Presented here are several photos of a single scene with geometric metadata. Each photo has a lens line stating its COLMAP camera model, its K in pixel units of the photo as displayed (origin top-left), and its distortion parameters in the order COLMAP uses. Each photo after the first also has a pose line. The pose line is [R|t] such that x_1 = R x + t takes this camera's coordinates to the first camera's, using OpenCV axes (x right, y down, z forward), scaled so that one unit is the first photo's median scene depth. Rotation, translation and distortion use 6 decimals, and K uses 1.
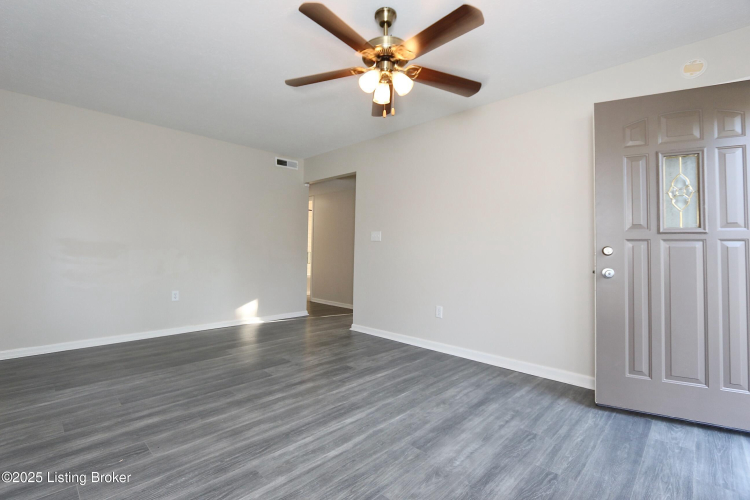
lens RADIAL K [[348.9, 0, 375.0], [0, 348.9, 250.0], [0, 0, 1]] dist [-0.000233, 0.000054]
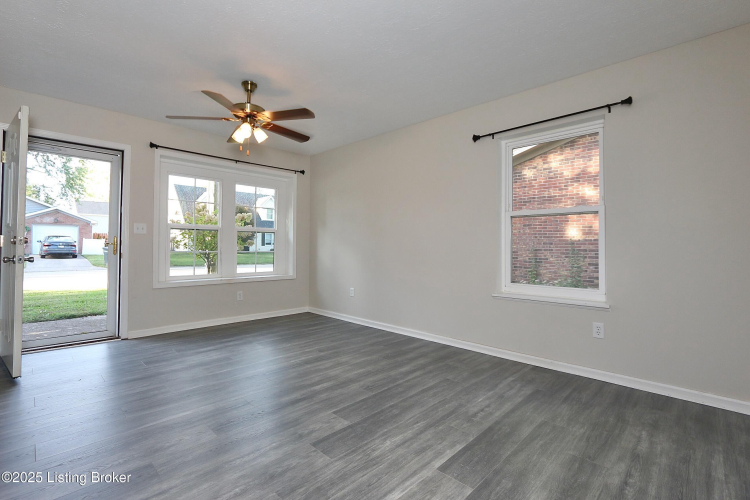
lens RADIAL K [[343.7, 0, 367.6], [0, 343.7, 238.7], [0, 0, 1]] dist [-0.014315, -0.000141]
pose [[-0.999338, -0.023548, 0.027728, -0.446632], [-0.024278, 0.999360, -0.026273, 0.005210], [-0.027092, -0.026929, -0.999270, 2.044444]]
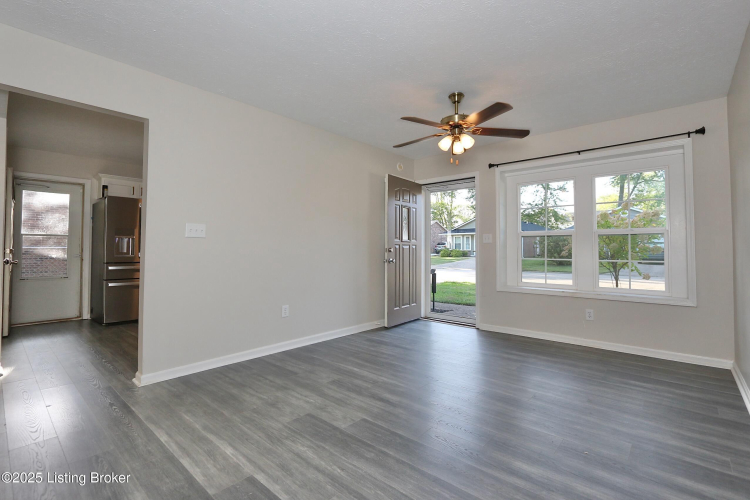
lens RADIAL K [[343.7, 0, 367.6], [0, 343.7, 238.7], [0, 0, 1]] dist [-0.014315, -0.000141]
pose [[-0.023054, 0.015145, 0.999619, -1.230389], [-0.004817, 0.999872, -0.015260, -0.025507], [-0.999723, -0.005167, -0.022978, 1.185502]]
